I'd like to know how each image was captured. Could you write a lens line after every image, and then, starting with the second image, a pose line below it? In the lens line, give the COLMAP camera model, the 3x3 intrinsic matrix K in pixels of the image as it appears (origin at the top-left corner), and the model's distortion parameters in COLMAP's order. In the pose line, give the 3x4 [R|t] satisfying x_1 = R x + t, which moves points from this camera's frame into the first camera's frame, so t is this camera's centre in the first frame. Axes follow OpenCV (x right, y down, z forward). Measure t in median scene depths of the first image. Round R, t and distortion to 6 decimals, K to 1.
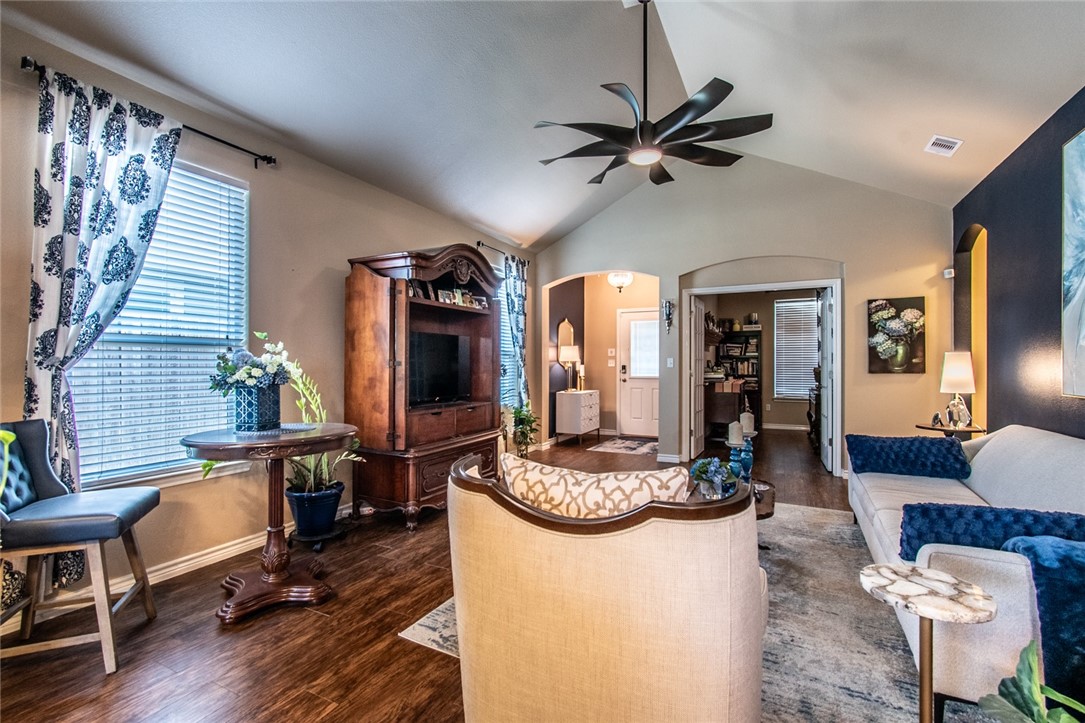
lens RADIAL K [[482.7, 0, 542.0], [0, 482.7, 362.2], [0, 0, 1]] dist [0.003753, -0.001099]
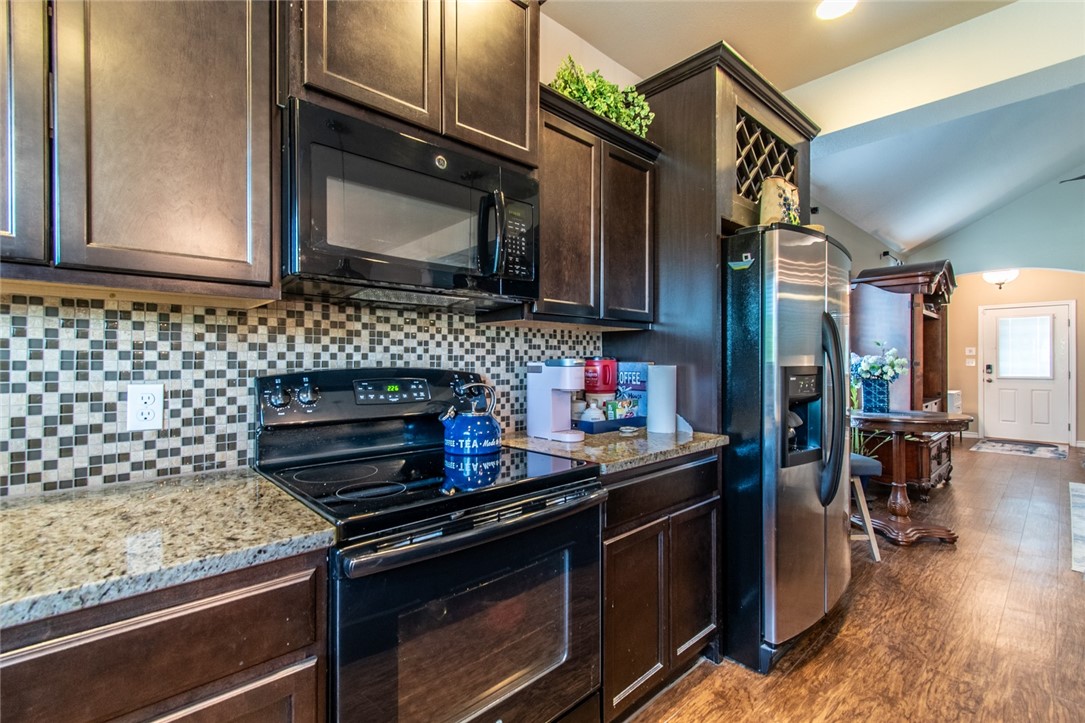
lens RADIAL K [[482.7, 0, 538.1], [0, 482.7, 361.2], [0, 0, 1]] dist [0.003753, -0.001099]
pose [[0.935916, -0.001768, -0.352219, -0.382326], [0.001857, 0.999998, -0.000085, -0.002744], [0.352218, -0.000575, 0.935918, -0.237825]]
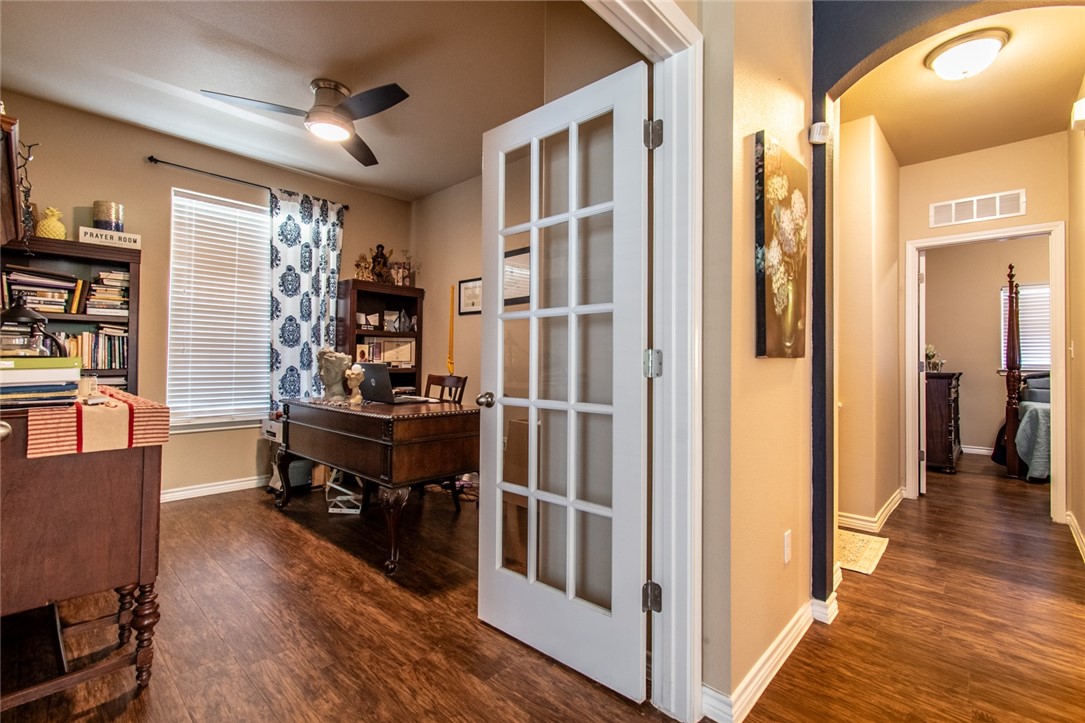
lens RADIAL K [[482.7, 0, 545.0], [0, 482.7, 358.8], [0, 0, 1]] dist [0.003753, -0.001099]
pose [[0.278135, 0.009520, 0.960495, 0.232223], [-0.013865, 0.999886, -0.005895, 0.020076], [-0.960442, -0.011678, 0.278235, 0.757877]]
